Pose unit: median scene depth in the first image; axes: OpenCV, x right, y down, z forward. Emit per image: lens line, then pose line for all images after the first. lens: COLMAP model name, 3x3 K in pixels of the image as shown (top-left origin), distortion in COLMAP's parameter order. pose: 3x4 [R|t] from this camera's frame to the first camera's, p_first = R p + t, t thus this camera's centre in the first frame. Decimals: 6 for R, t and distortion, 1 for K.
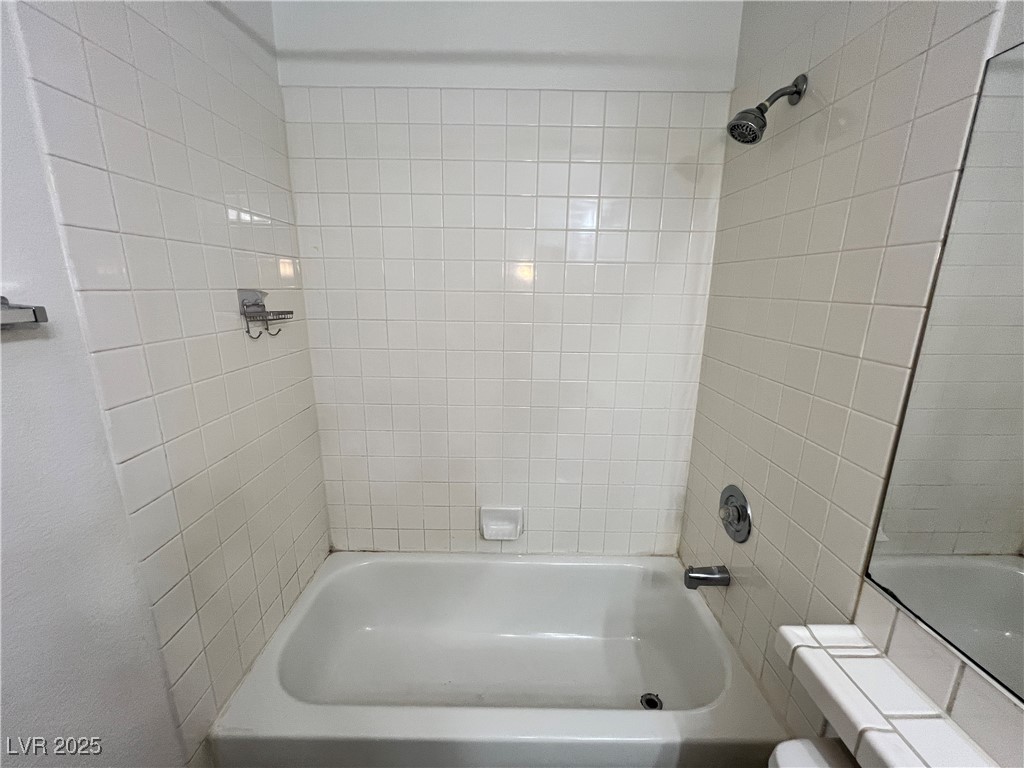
lens RADIAL K [[410.0, 0, 510.9], [0, 410.0, 385.7], [0, 0, 1]] dist [-0.001405, 0.000386]
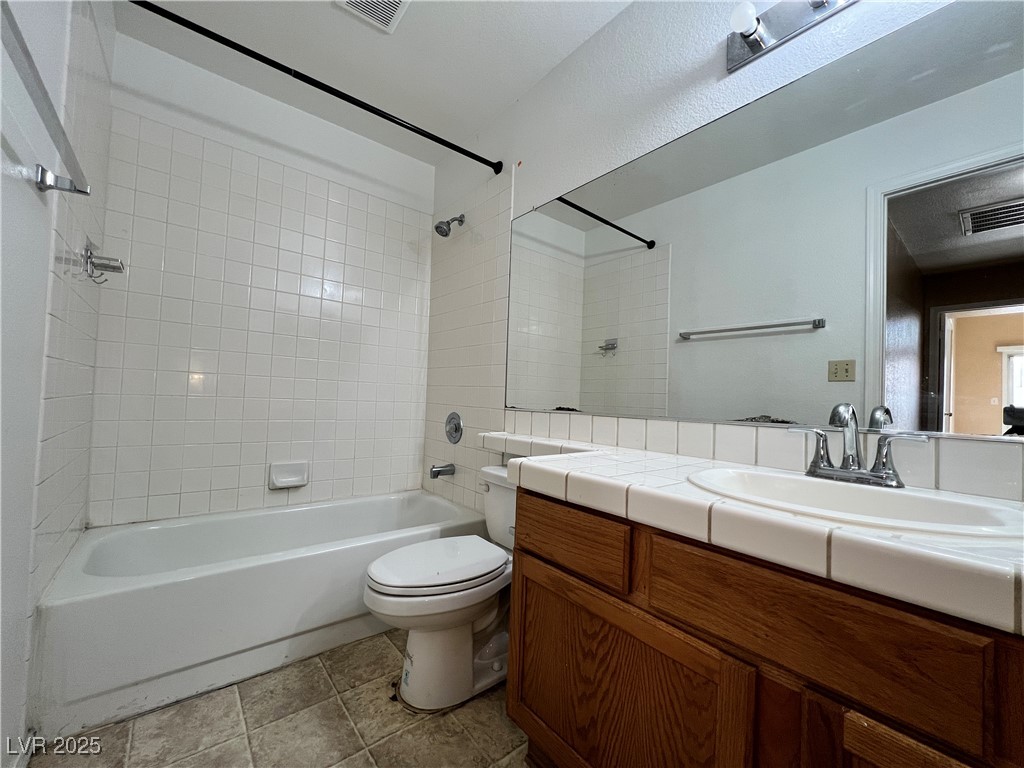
lens RADIAL K [[410.0, 0, 510.9], [0, 410.0, 385.7], [0, 0, 1]] dist [-0.001405, 0.000386]
pose [[0.775705, 0.036579, 0.630035, -0.383724], [0.119669, 0.971681, -0.203753, 0.527164], [-0.619646, 0.233448, 0.749360, -0.521326]]
